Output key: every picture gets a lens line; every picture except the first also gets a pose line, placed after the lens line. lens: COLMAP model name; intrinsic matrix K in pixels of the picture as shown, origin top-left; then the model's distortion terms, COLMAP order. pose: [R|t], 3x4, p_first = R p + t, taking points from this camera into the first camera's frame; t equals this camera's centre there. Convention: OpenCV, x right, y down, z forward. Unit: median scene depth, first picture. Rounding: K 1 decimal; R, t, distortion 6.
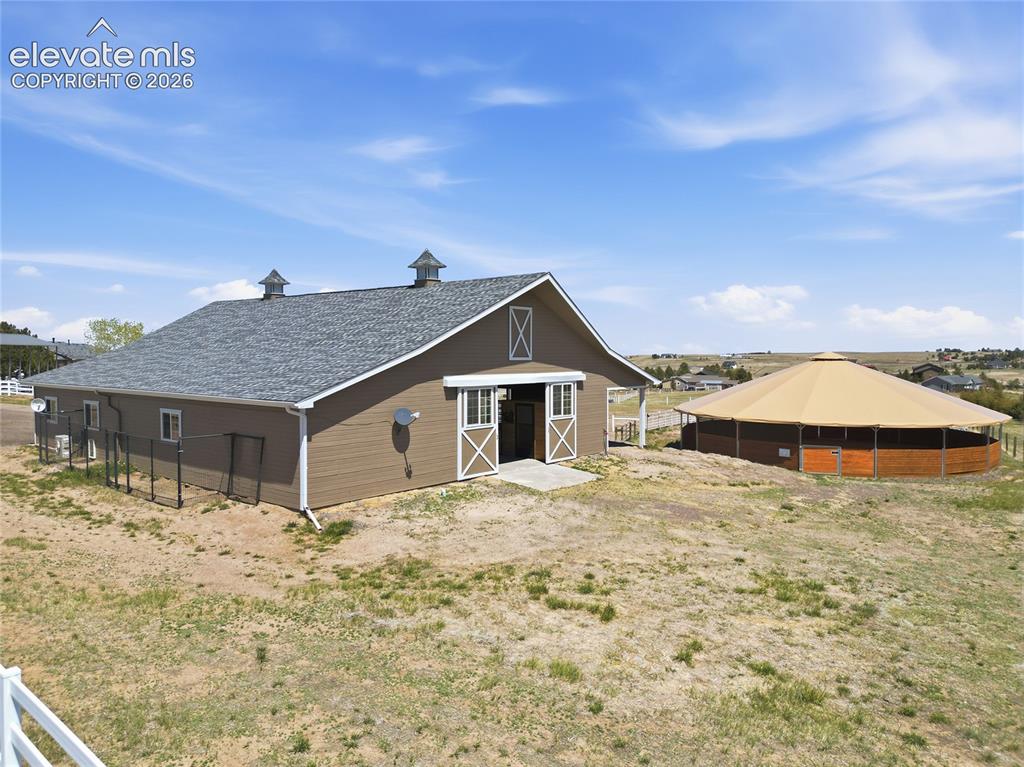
lens RADIAL K [[711.2, 0, 512.0], [0, 711.2, 383.5], [0, 0, 1]] dist [0.077249, -0.072223]
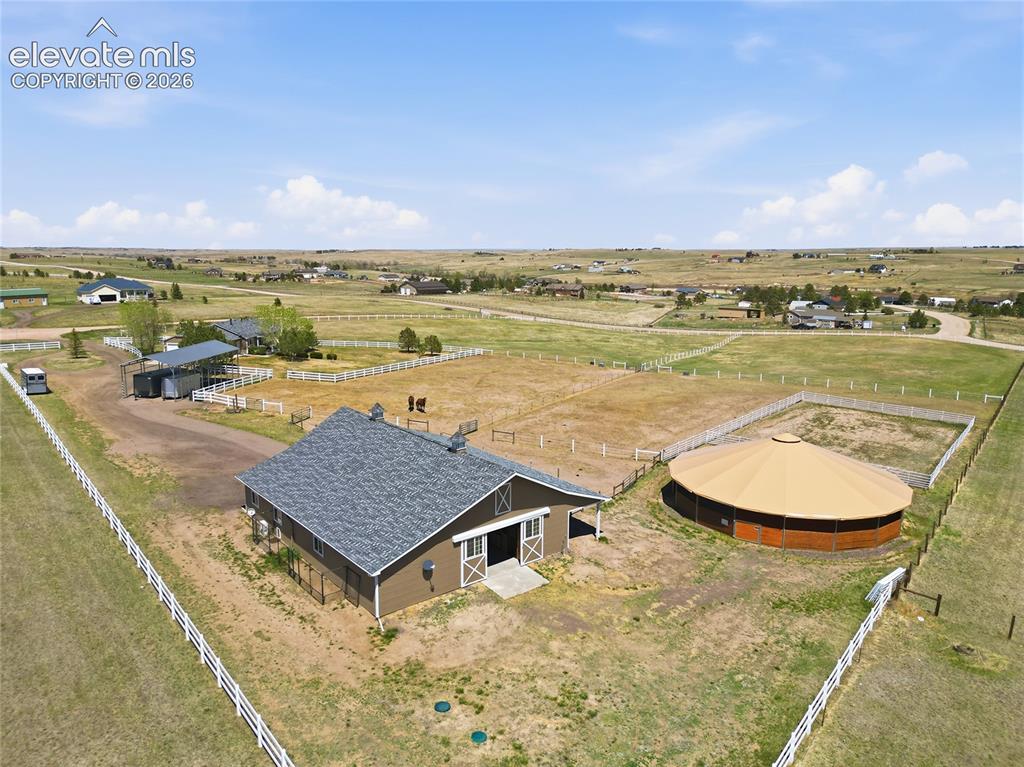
lens RADIAL K [[711.2, 0, 512.0], [0, 711.2, 383.5], [0, 0, 1]] dist [0.077249, -0.072223]
pose [[0.983972, 0.038942, -0.174020, 0.419325], [-0.012725, 0.988710, 0.149301, -0.784135], [0.177869, -0.144694, 0.973358, -0.846251]]
